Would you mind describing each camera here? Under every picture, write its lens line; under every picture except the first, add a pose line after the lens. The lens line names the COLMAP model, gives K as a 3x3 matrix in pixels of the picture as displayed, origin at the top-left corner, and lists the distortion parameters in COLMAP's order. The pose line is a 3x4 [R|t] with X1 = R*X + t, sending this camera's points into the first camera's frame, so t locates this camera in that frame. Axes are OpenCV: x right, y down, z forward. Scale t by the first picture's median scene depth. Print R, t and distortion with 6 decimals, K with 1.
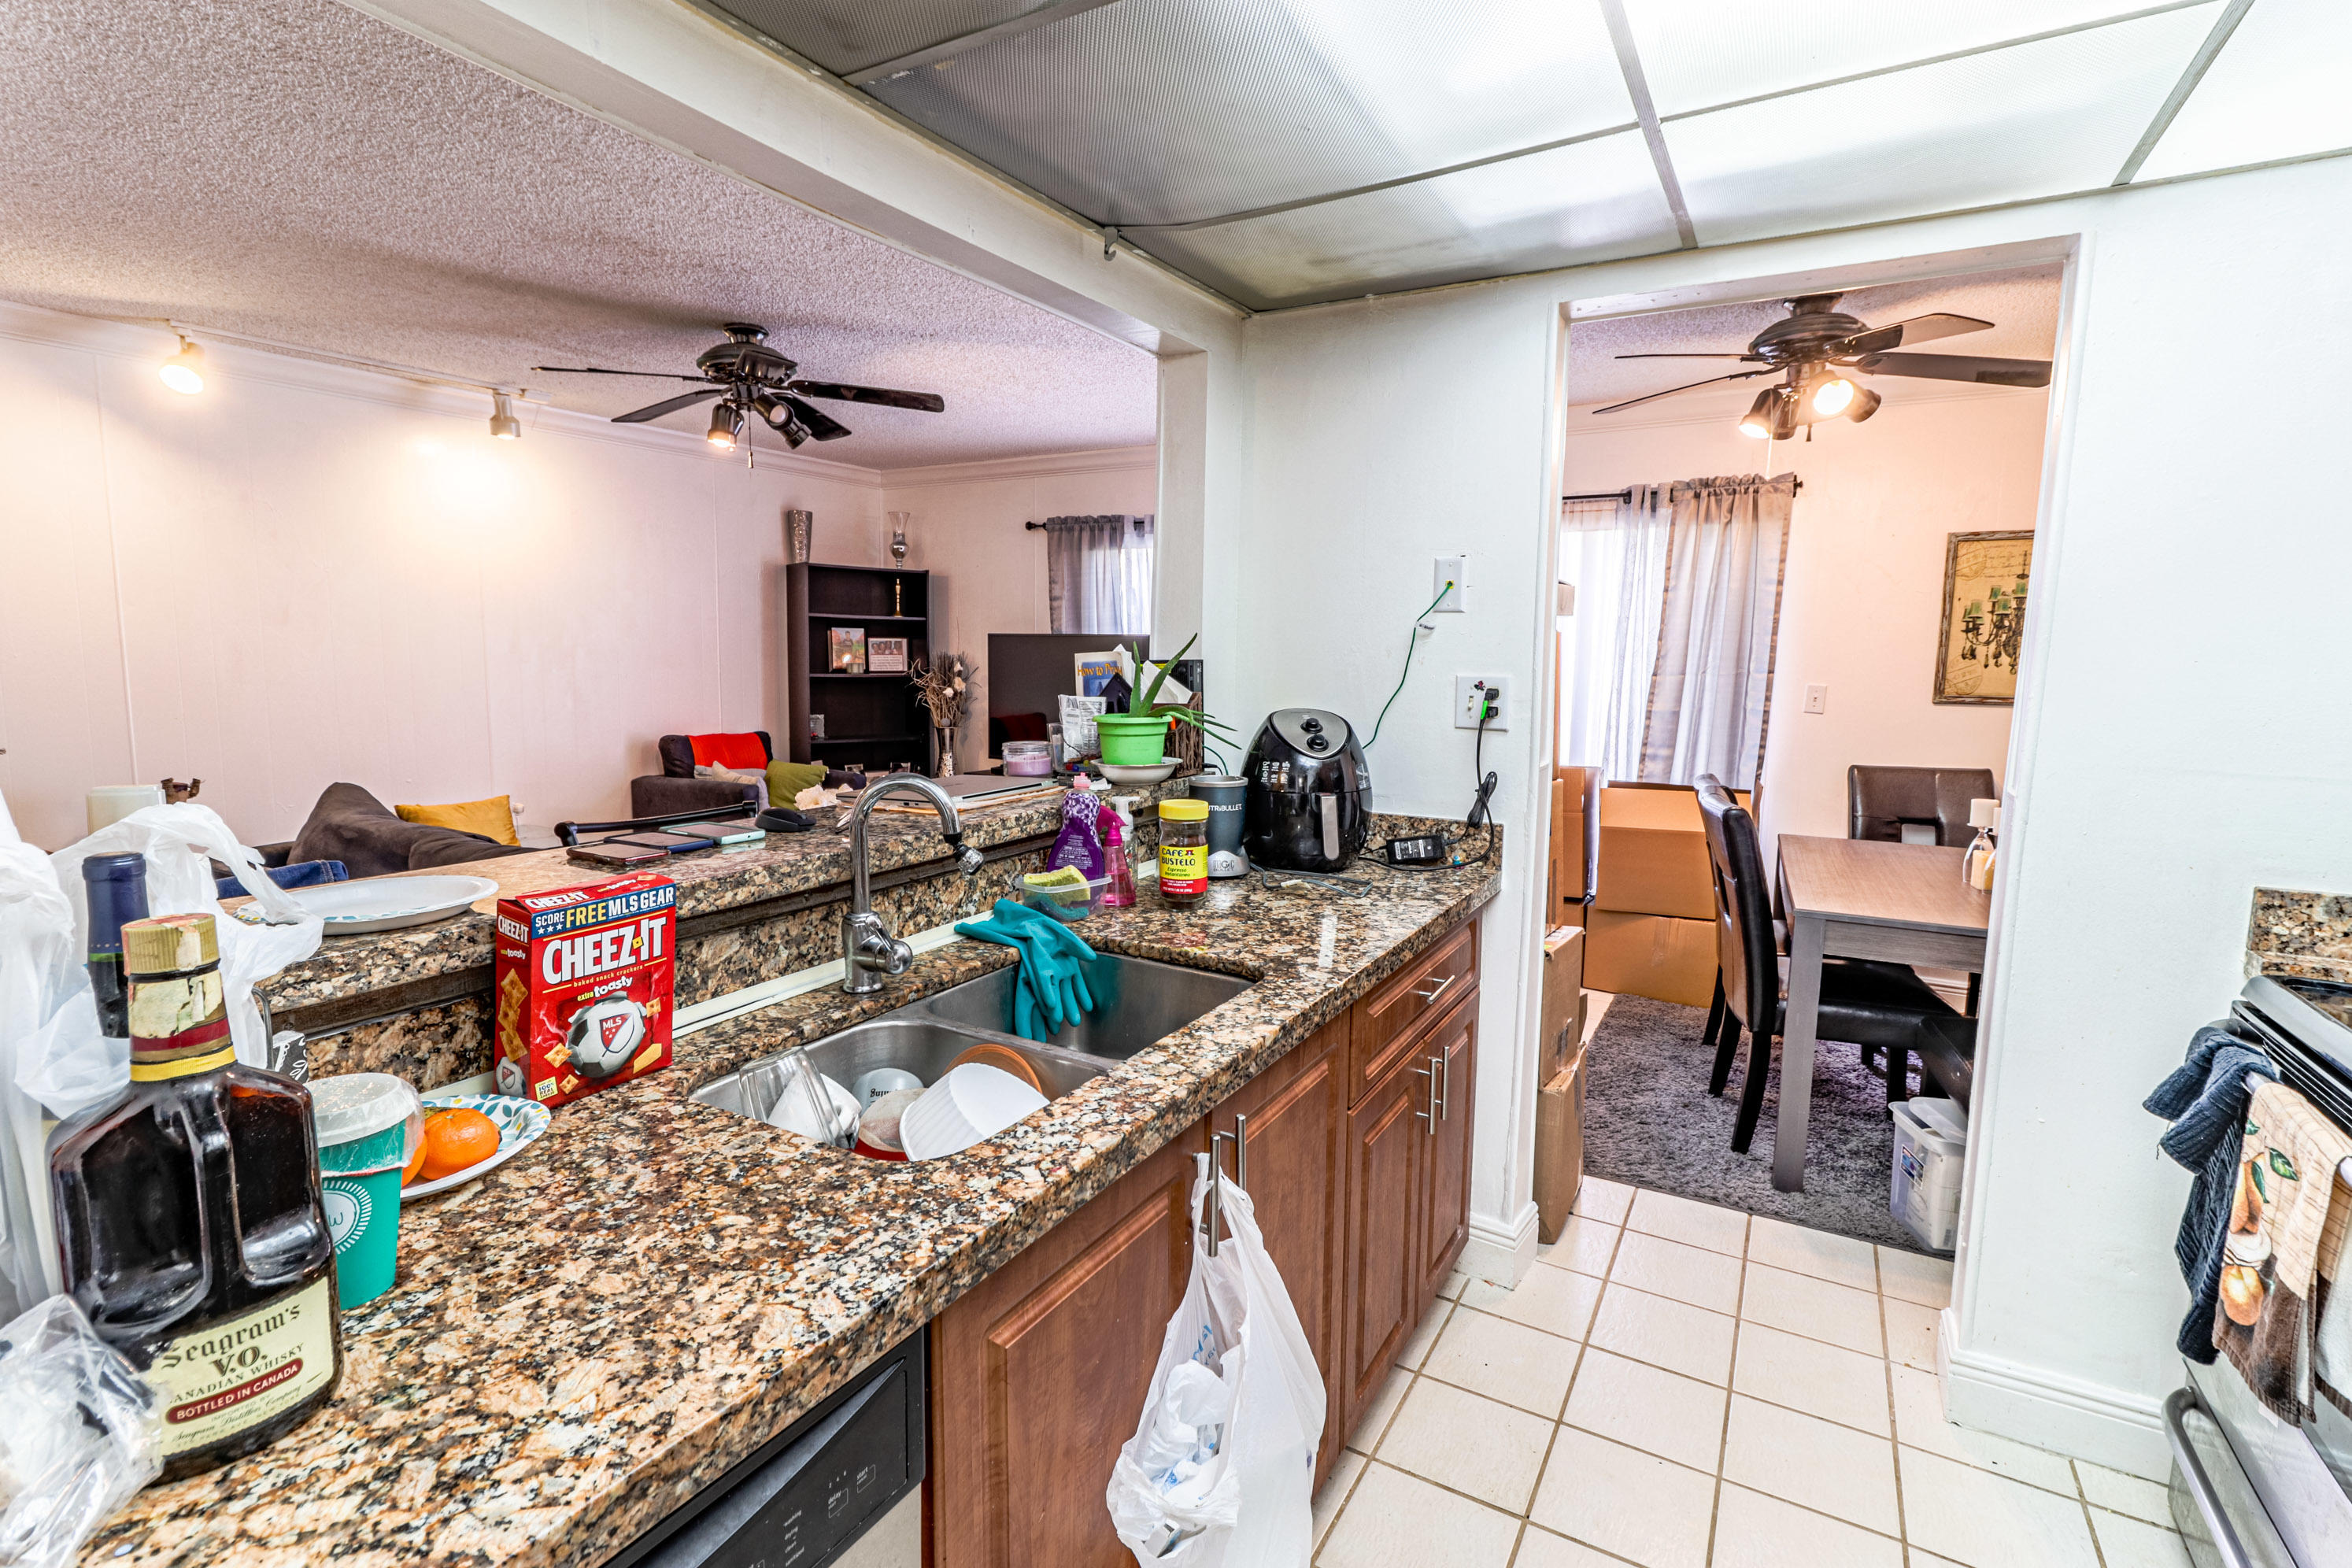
lens RADIAL K [[1095.4, 0, 1171.6], [0, 1095.4, 769.6], [0, 0, 1]] dist [0.002132, 0.000812]
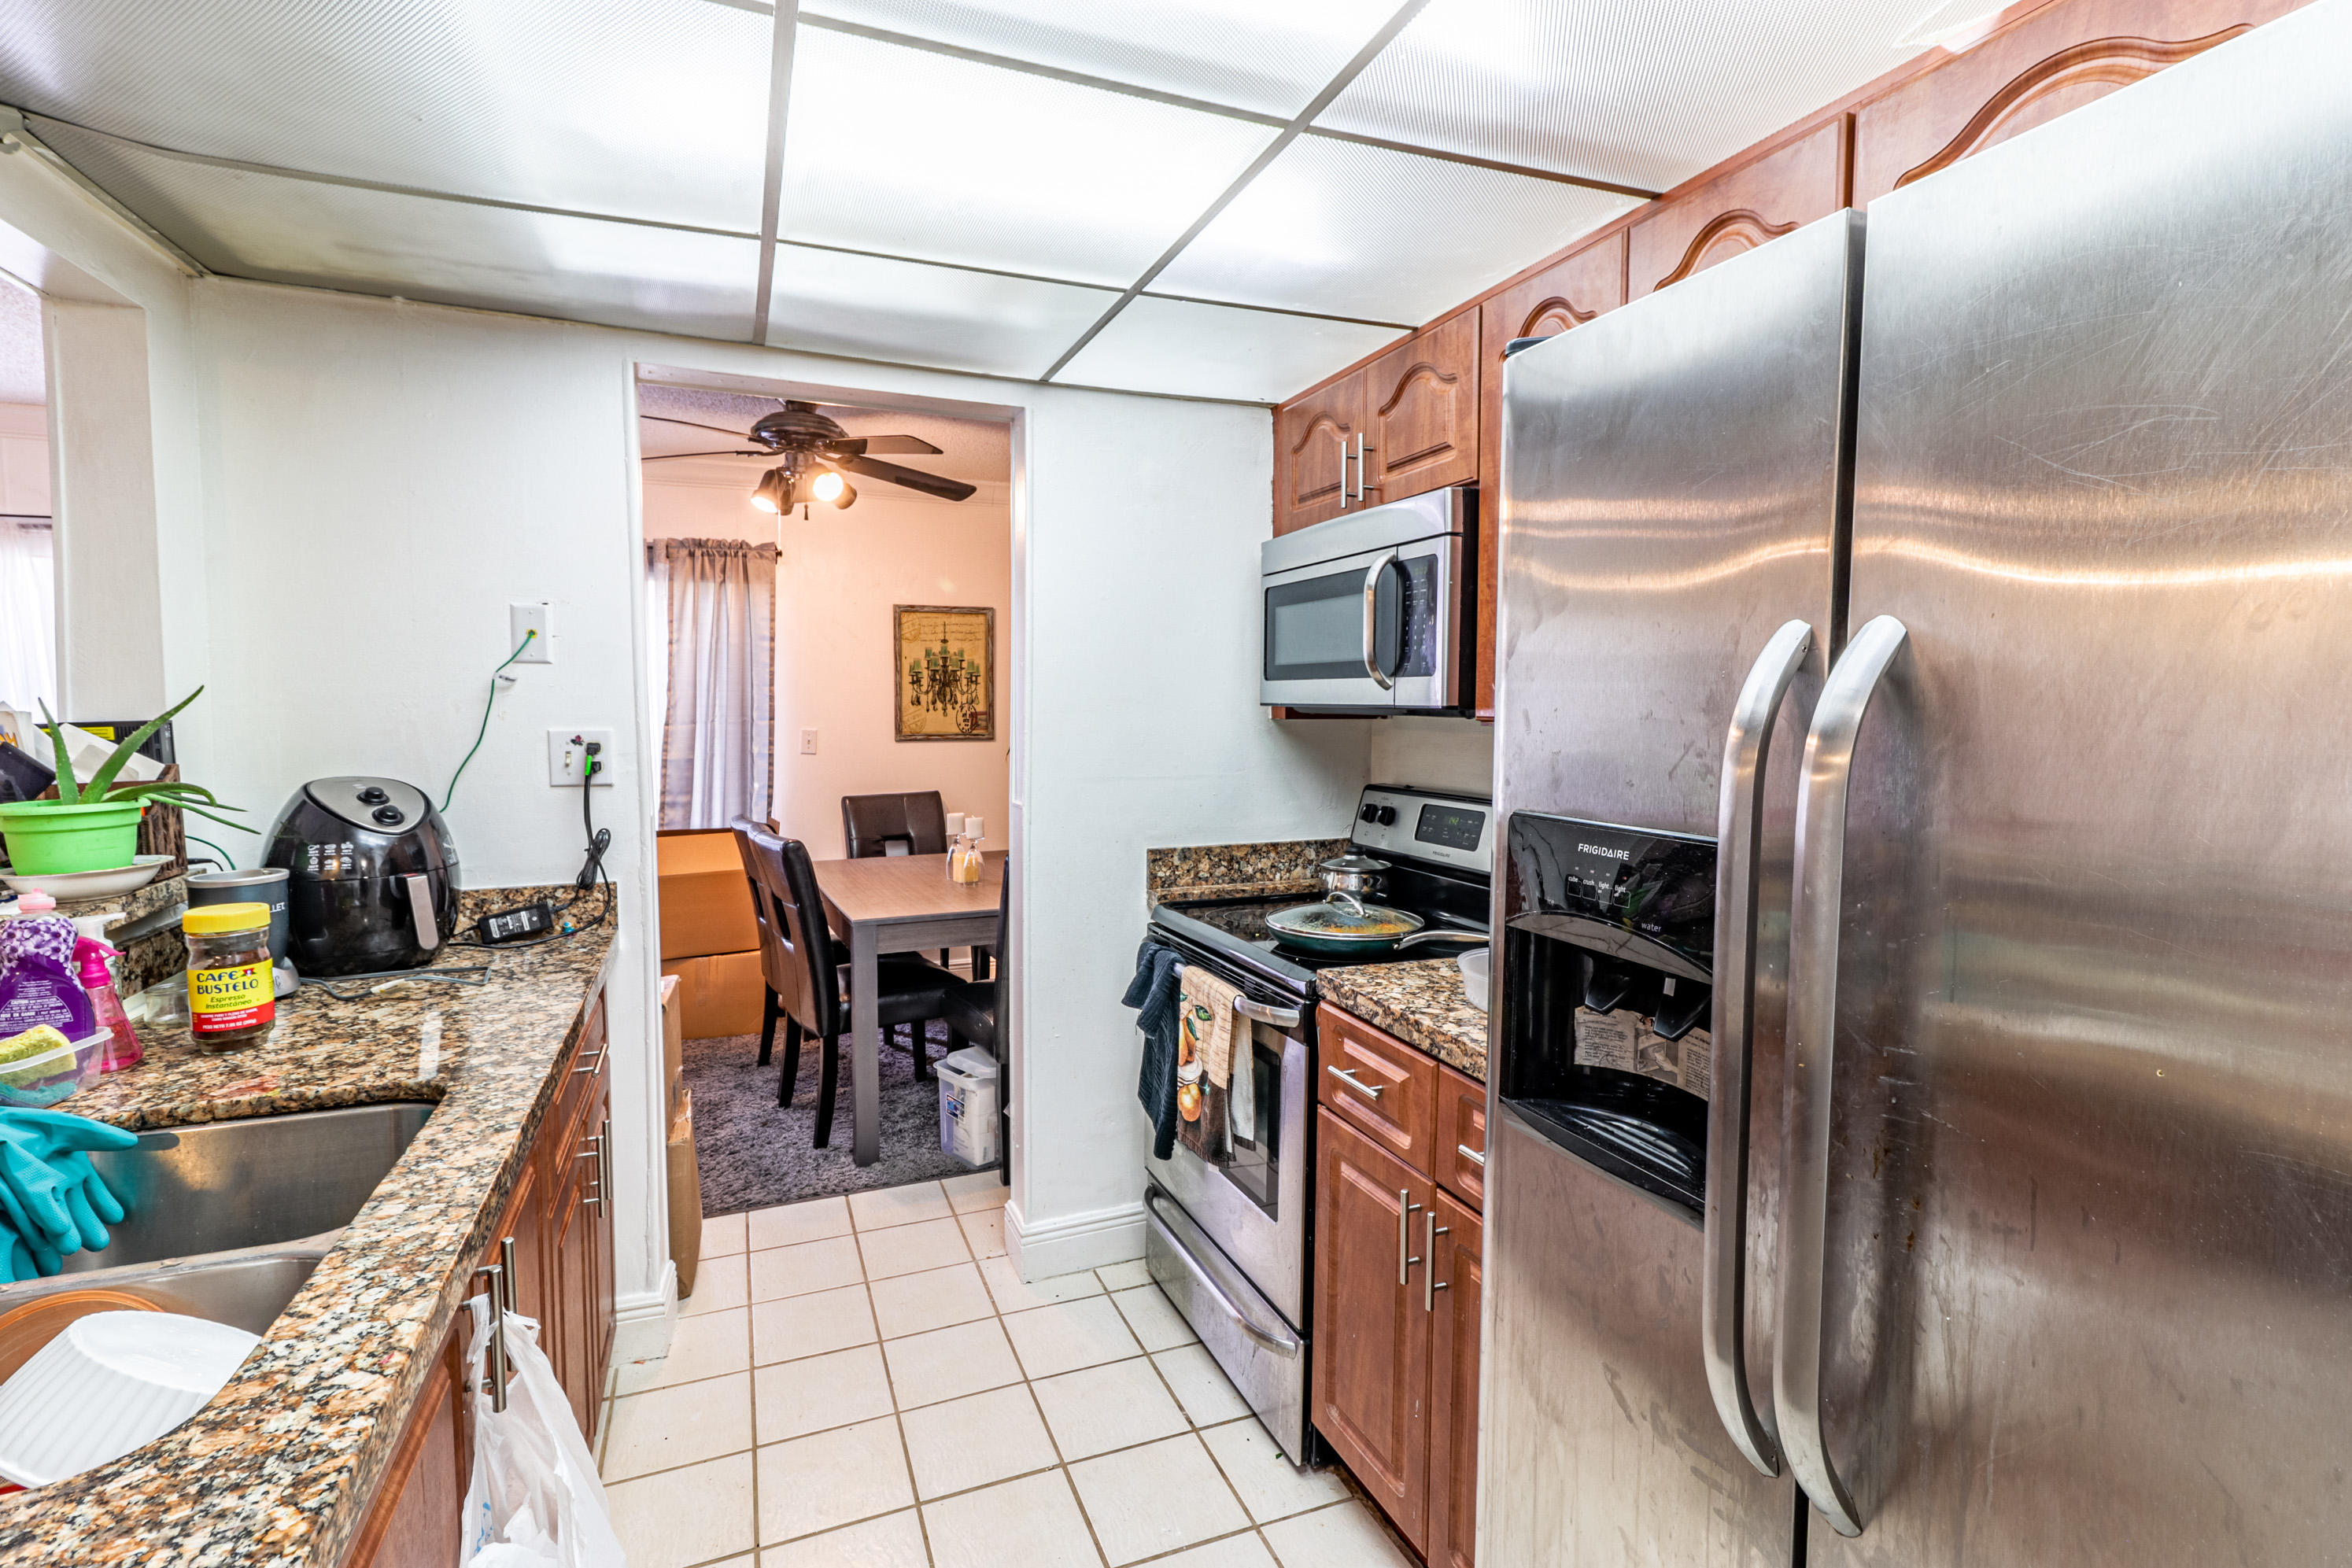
lens RADIAL K [[1095.3, 0, 1171.6], [0, 1095.3, 769.6], [0, 0, 1]] dist [0.002132, 0.000812]
pose [[0.606574, -0.059810, 0.792774, -0.162728], [0.094721, 0.995500, 0.002631, -0.004707], [-0.789364, 0.073496, 0.609510, 0.013389]]
